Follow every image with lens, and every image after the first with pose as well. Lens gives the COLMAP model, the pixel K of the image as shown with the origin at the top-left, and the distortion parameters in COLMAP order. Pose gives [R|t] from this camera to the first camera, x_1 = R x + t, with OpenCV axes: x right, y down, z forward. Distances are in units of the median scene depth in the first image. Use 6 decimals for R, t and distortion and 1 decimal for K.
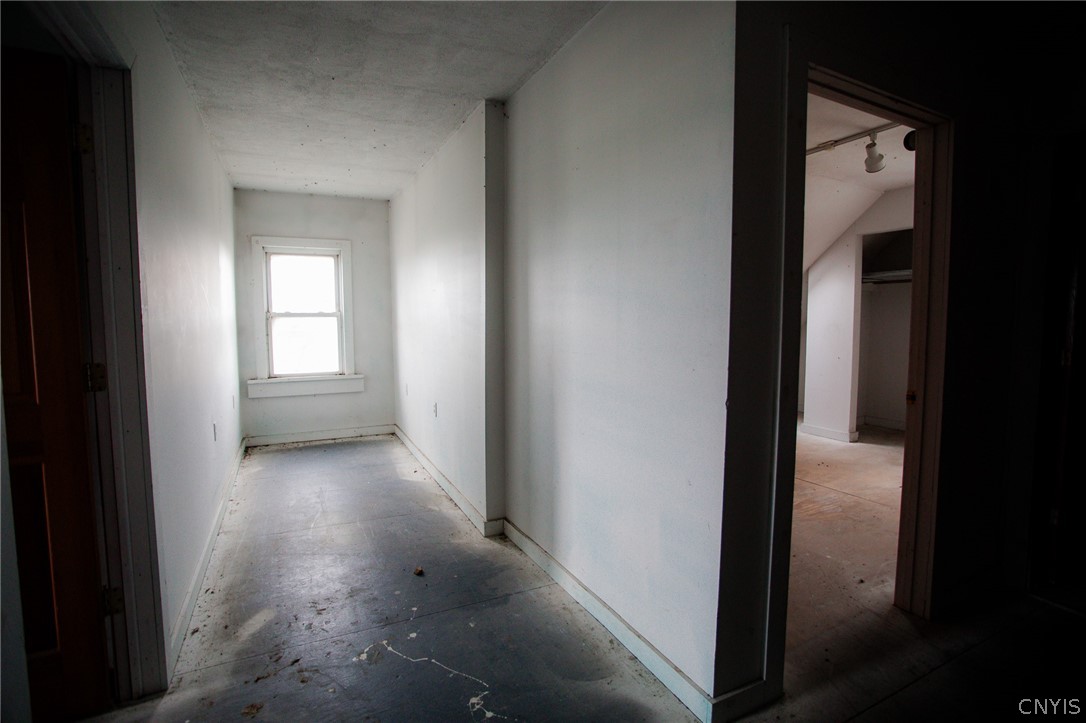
lens RADIAL K [[537.0, 0, 543.0], [0, 537.0, 361.5], [0, 0, 1]] dist [-0.076655, 0.041443]
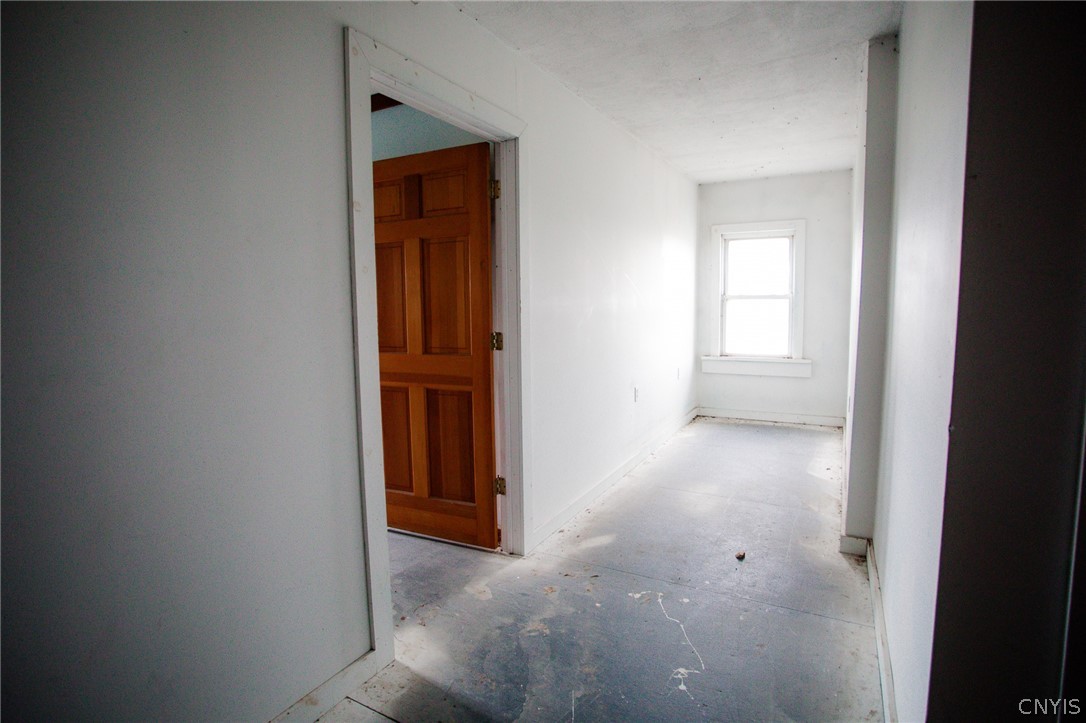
lens RADIAL K [[558.0, 0, 543.0], [0, 558.0, 361.5], [0, 0, 1]] dist [-0.083481, 0.048260]
pose [[0.559606, 0.081772, -0.824714, 0.224526], [-0.055211, 0.996588, 0.061350, -0.006942], [0.826917, 0.011201, 0.562212, 0.062382]]
